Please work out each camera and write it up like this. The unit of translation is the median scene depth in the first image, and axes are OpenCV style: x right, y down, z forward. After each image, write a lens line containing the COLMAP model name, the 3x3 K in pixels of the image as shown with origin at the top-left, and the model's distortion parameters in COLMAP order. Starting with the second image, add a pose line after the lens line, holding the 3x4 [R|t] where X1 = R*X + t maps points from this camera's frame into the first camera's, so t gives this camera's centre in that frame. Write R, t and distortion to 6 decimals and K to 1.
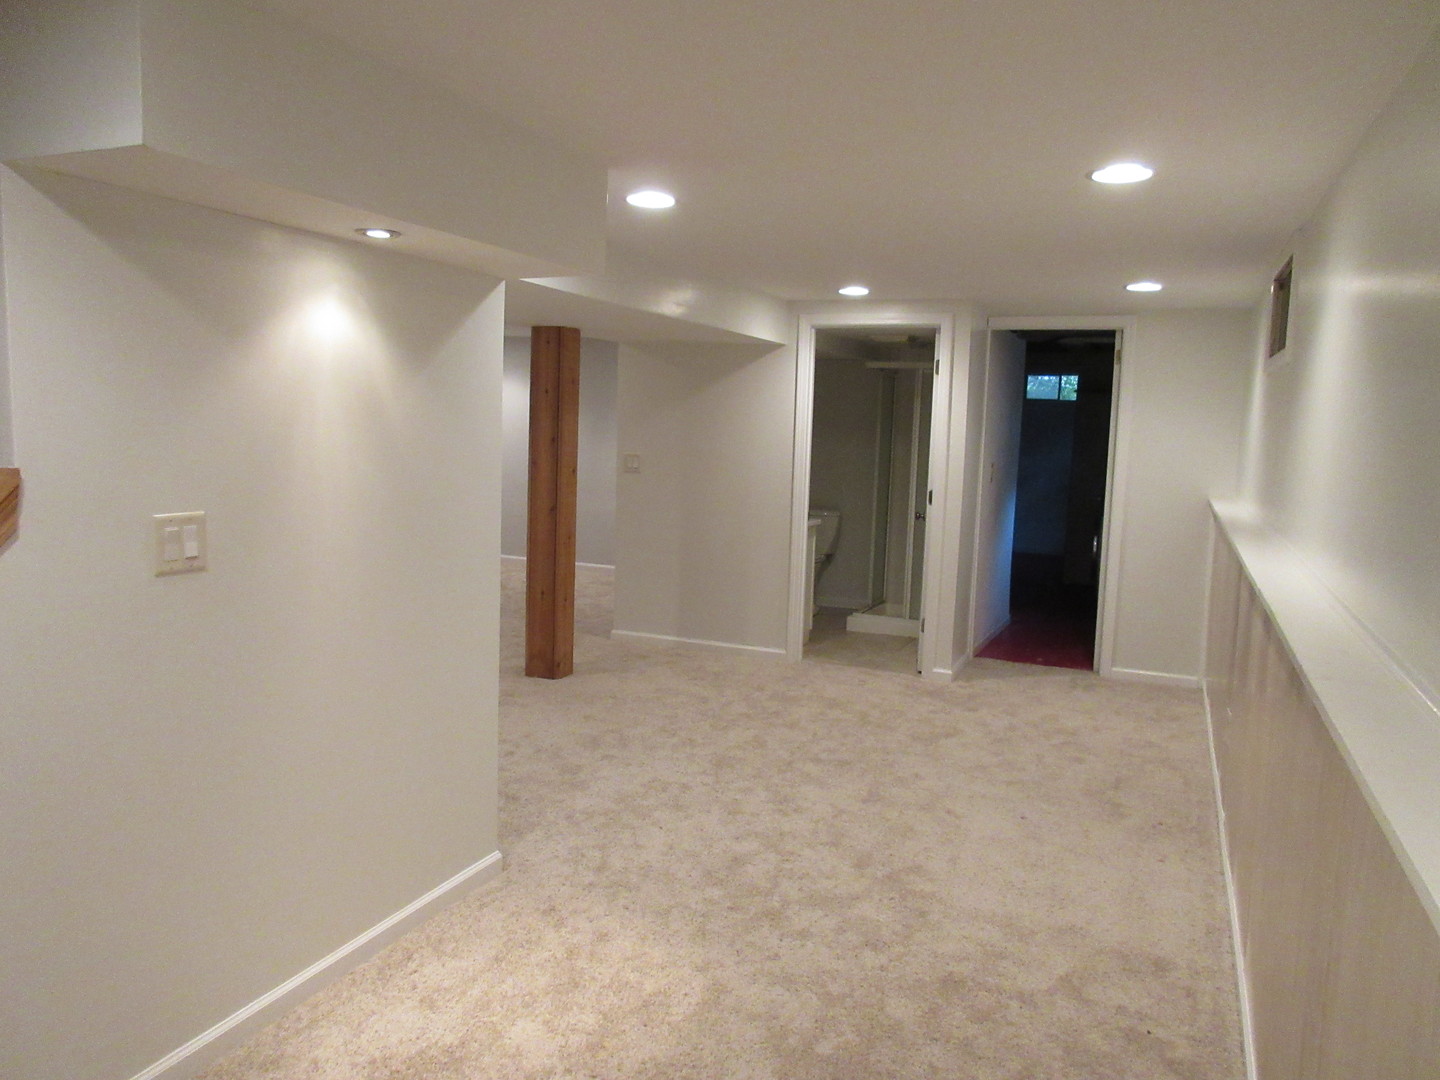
lens RADIAL K [[1070.5, 0, 725.3], [0, 1070.5, 542.2], [0, 0, 1]] dist [0.011474, -0.007118]
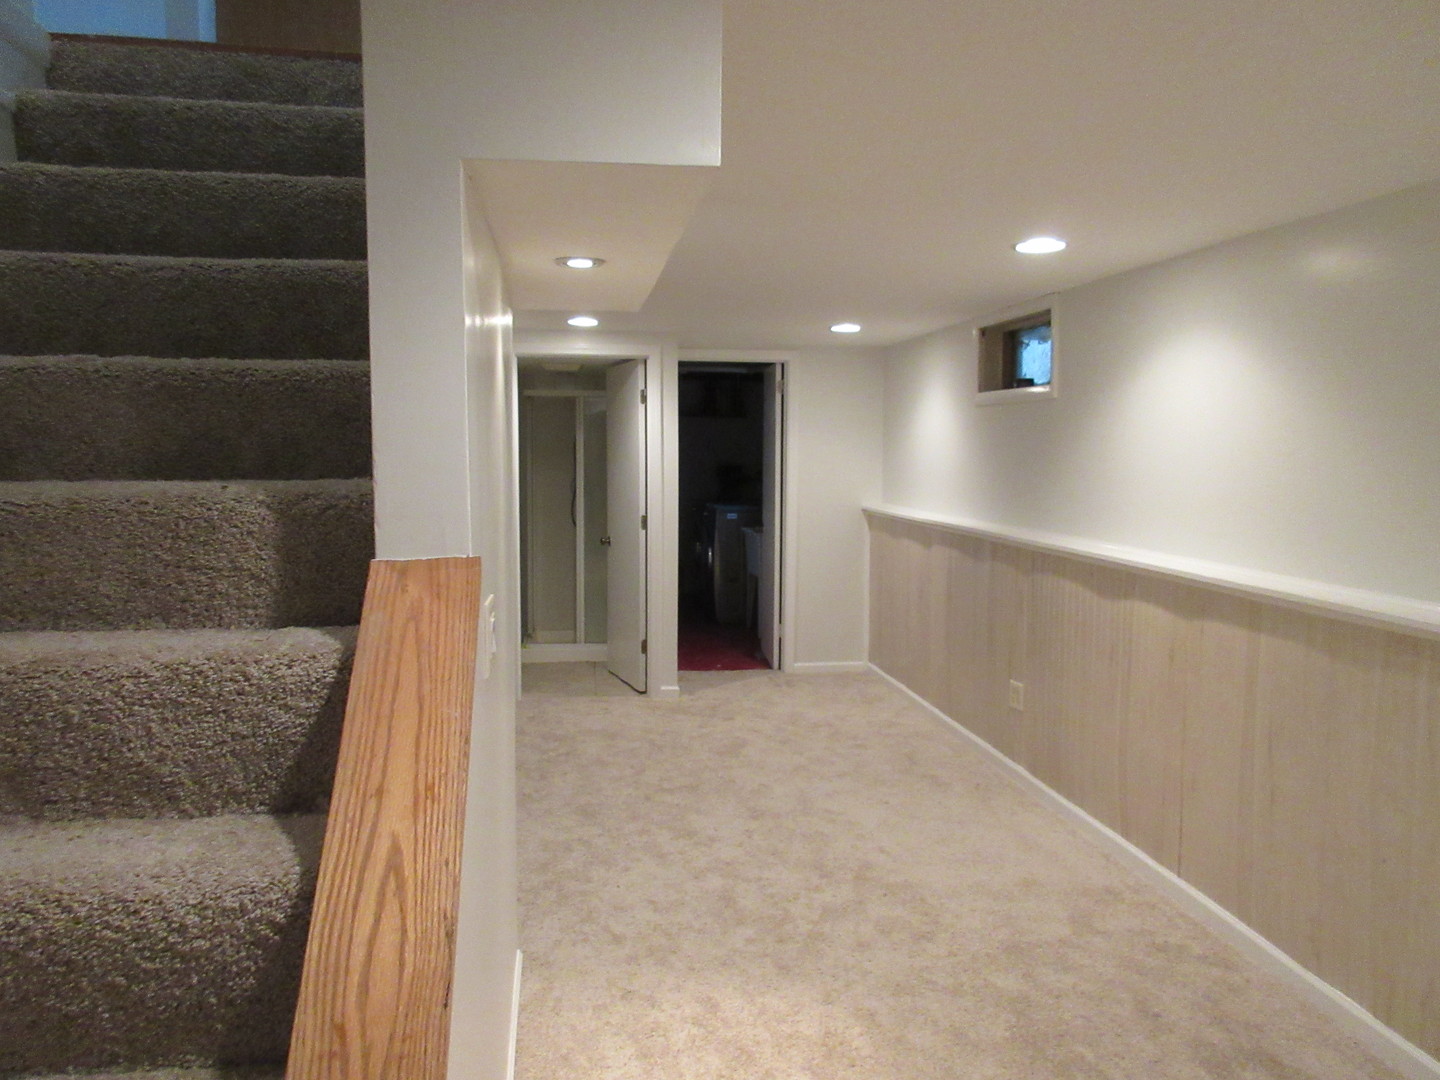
lens RADIAL K [[1070.5, 0, 731.3], [0, 1070.5, 528.4], [0, 0, 1]] dist [0.011474, -0.007118]
pose [[0.854537, -0.063669, 0.515474, -0.348251], [0.078934, 0.996850, -0.007728, -0.026807], [-0.513358, 0.047293, 0.856871, 0.094078]]
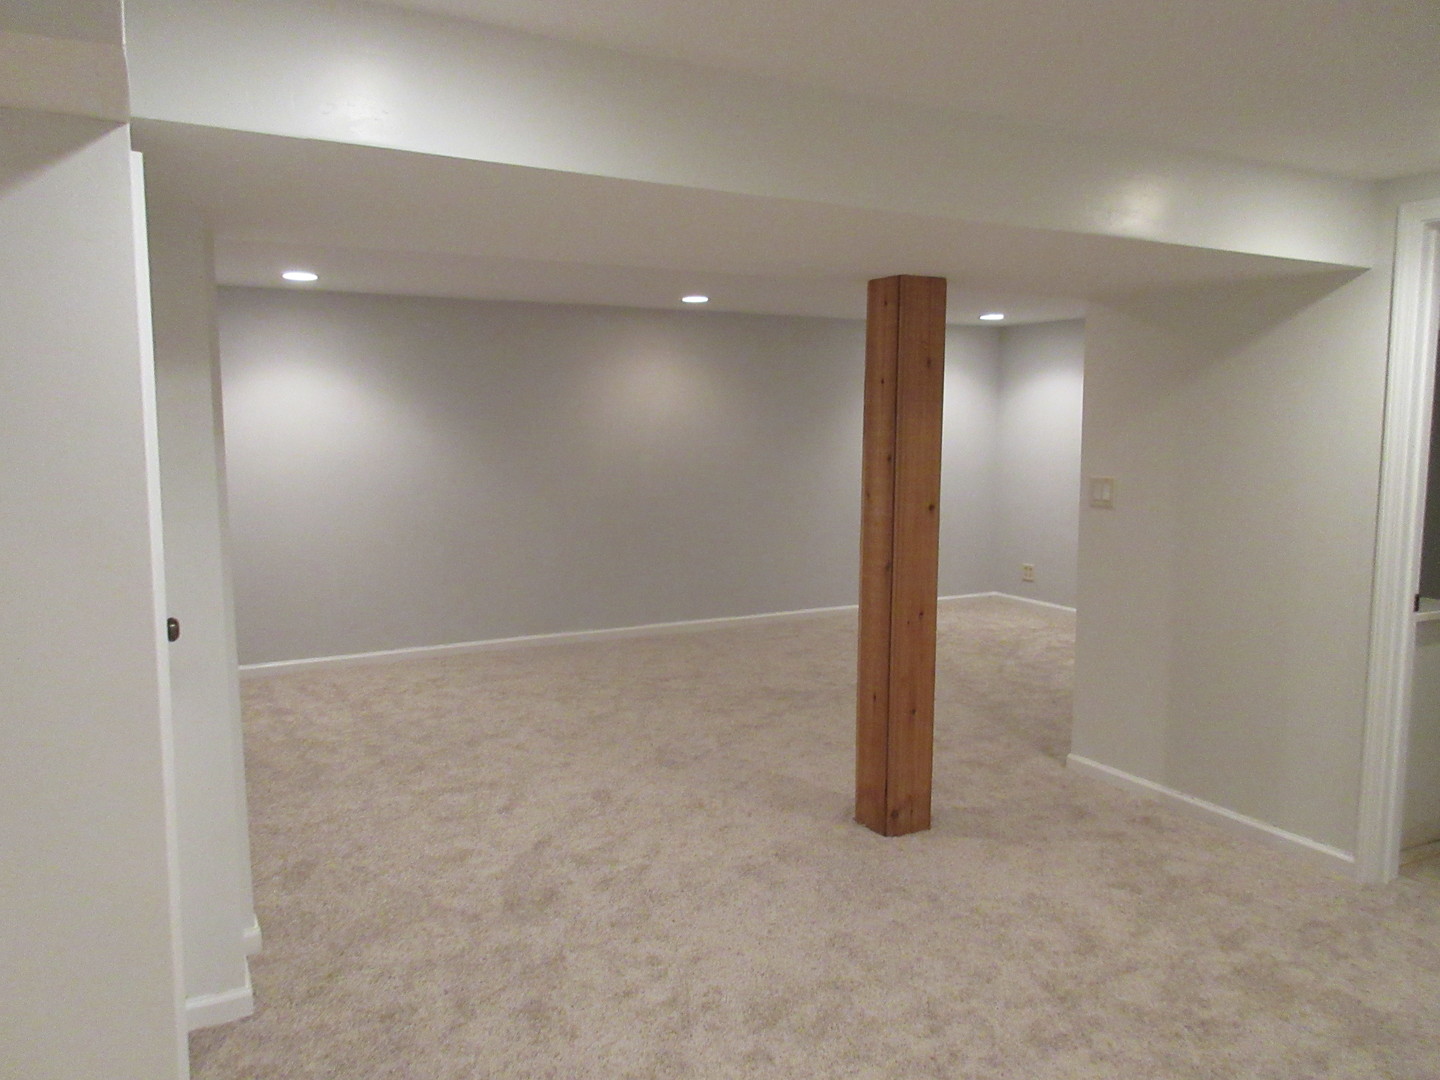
lens RADIAL K [[1070.5, 0, 727.3], [0, 1070.5, 544.1], [0, 0, 1]] dist [0.011474, -0.007118]
pose [[0.777786, 0.043447, -0.627025, 0.182595], [-0.049855, 0.998729, 0.007361, -0.051448], [0.626549, 0.025535, 0.778964, 0.517187]]
